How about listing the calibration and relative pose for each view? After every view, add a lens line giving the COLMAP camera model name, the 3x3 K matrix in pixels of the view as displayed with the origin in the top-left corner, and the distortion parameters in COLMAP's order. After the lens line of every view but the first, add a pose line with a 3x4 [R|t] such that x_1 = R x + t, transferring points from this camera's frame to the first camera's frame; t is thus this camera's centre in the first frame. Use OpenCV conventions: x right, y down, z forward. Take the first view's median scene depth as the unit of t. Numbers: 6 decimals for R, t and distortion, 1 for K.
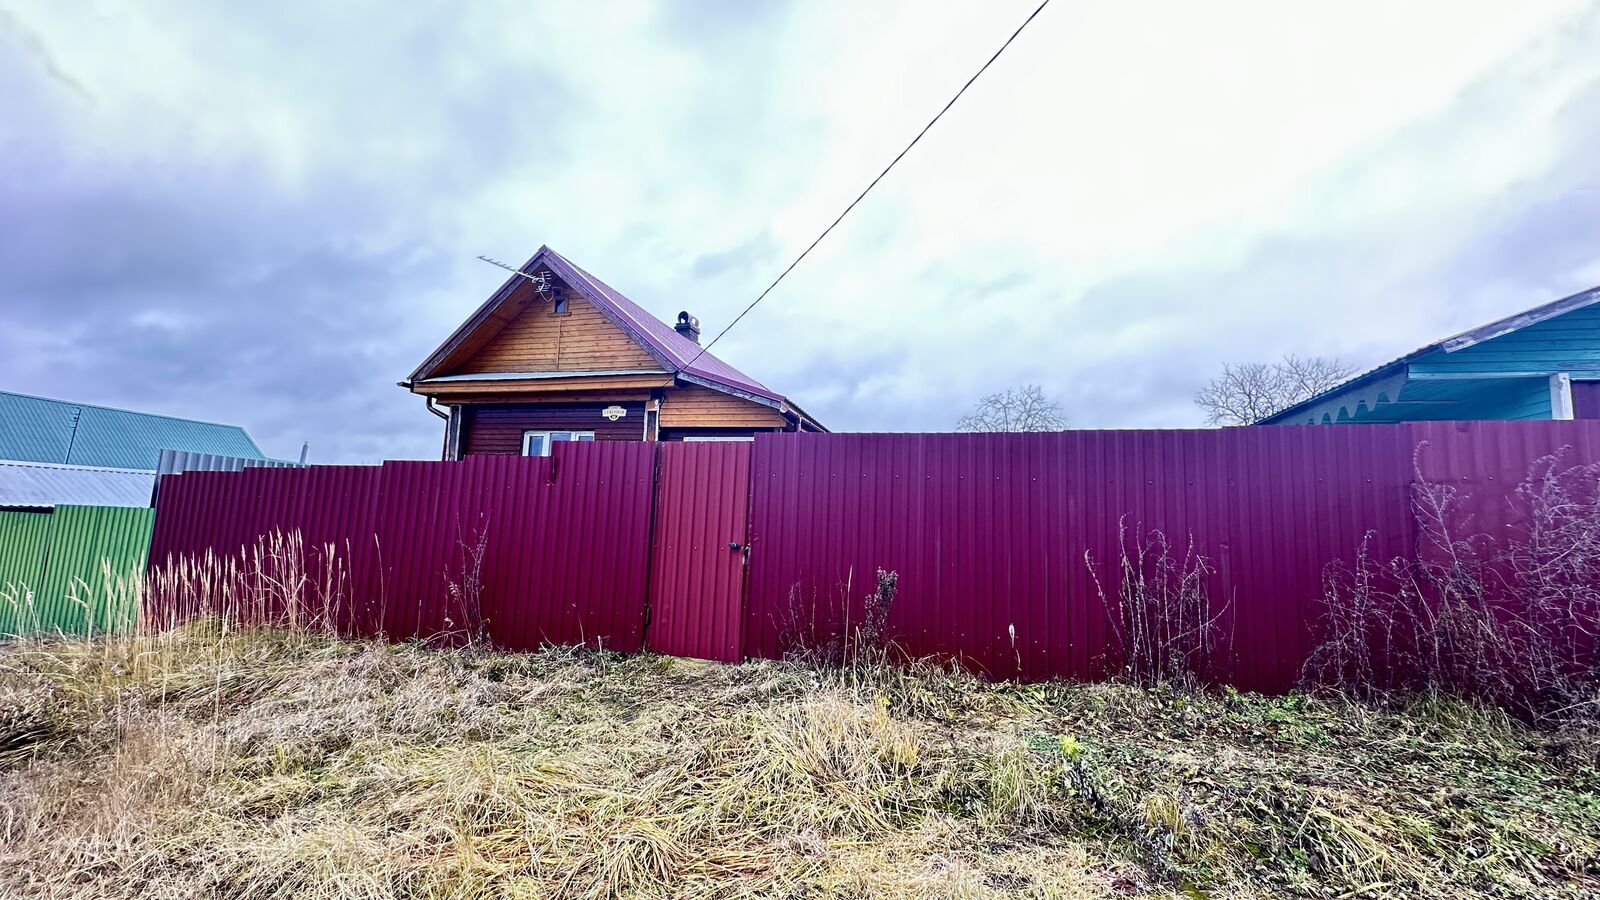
lens RADIAL K [[638.5, 0, 800.8], [0, 638.5, 447.6], [0, 0, 1]] dist [-0.000661, 0.000087]
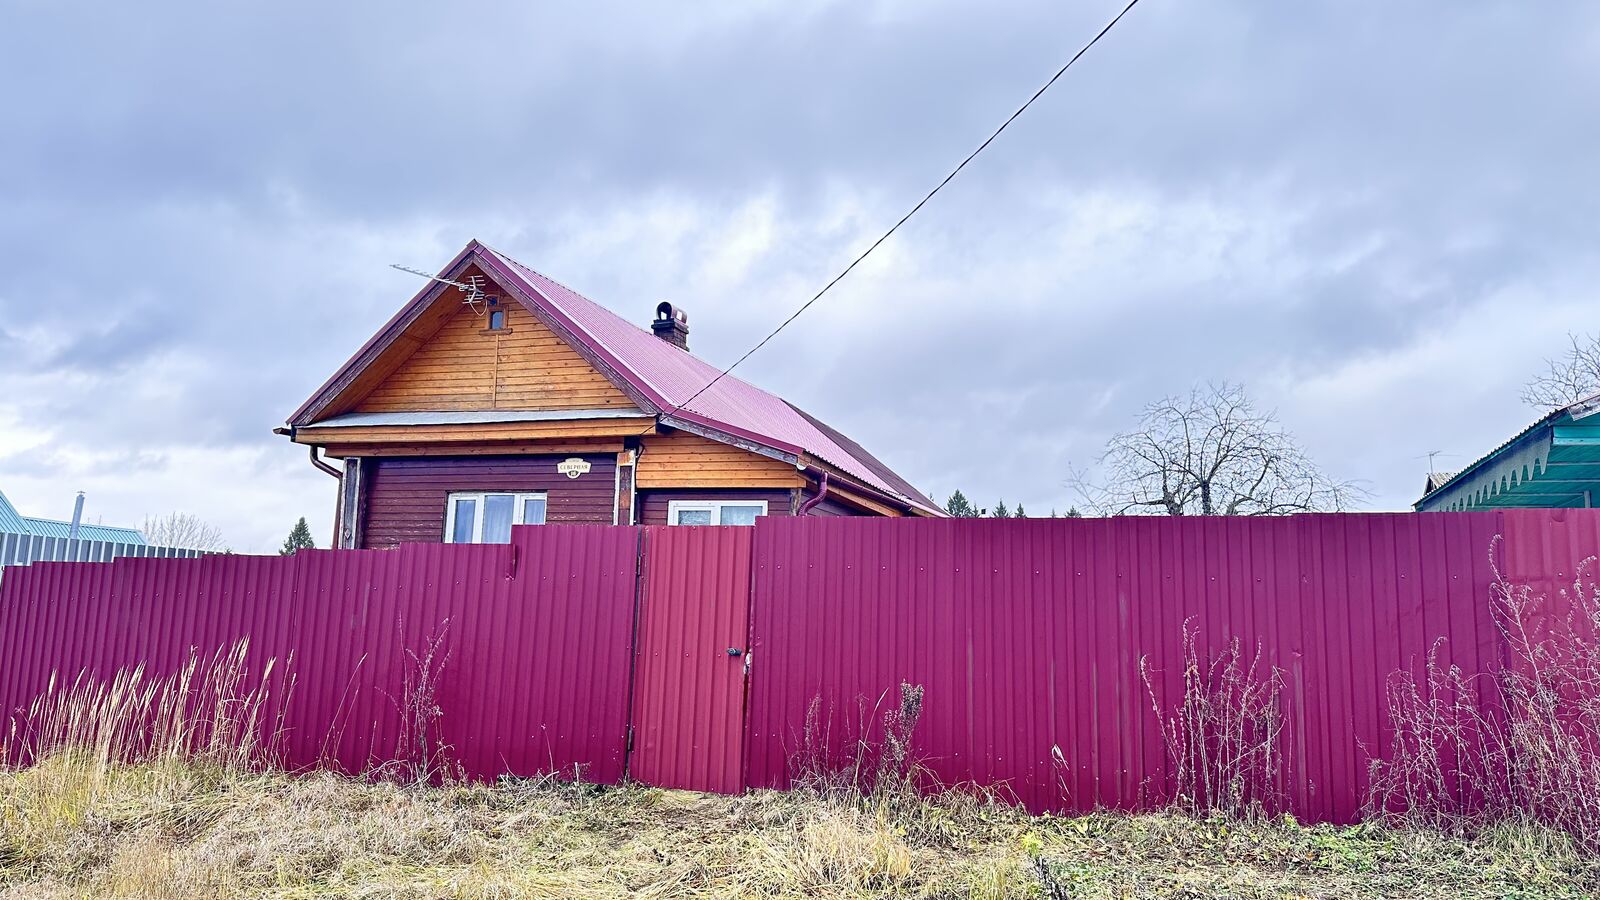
lens RADIAL K [[1114.1, 0, 800.0], [0, 1114.1, 450.0], [0, 0, 1]] dist [0.164920, -0.262983]
pose [[0.998086, -0.016247, -0.059661, 0.045688], [0.015210, 0.999726, -0.017795, -0.050749], [0.059934, 0.016854, 0.998060, -0.281907]]
